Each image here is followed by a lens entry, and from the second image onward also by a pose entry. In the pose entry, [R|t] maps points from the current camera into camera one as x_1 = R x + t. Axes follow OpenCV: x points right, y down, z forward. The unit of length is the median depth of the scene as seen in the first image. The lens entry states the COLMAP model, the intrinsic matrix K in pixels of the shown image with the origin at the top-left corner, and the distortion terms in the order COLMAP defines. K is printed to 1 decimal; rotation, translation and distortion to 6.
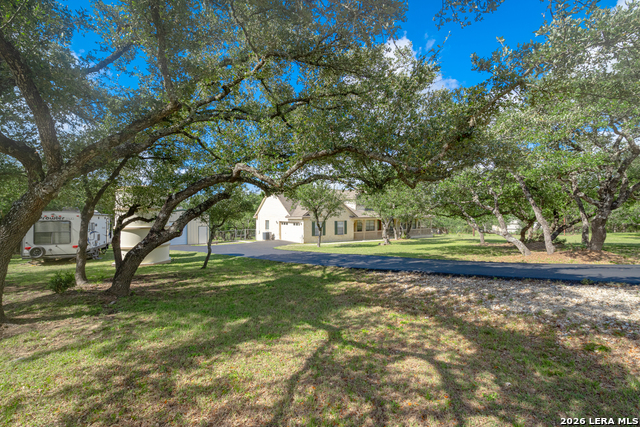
lens RADIAL K [[281.5, 0, 320.0], [0, 281.5, 213.5], [0, 0, 1]] dist [-0.017551, -0.010364]
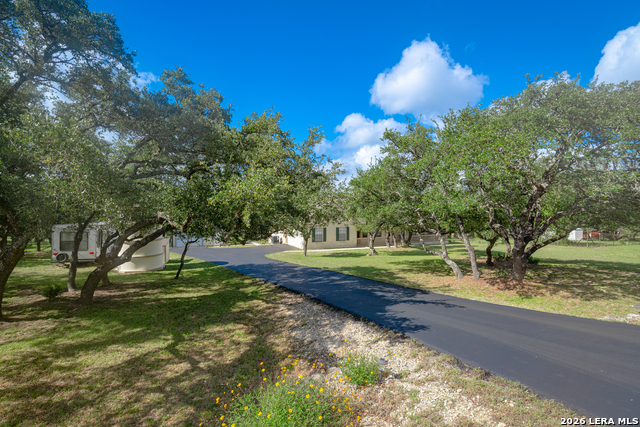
lens RADIAL K [[281.5, 0, 320.0], [0, 281.5, 213.5], [0, 0, 1]] dist [-0.017551, -0.010364]
pose [[0.994045, 0.013740, -0.108098, 0.618035], [-0.013154, 0.999895, 0.006131, -0.189869], [0.108171, -0.004672, 0.994121, -0.269323]]
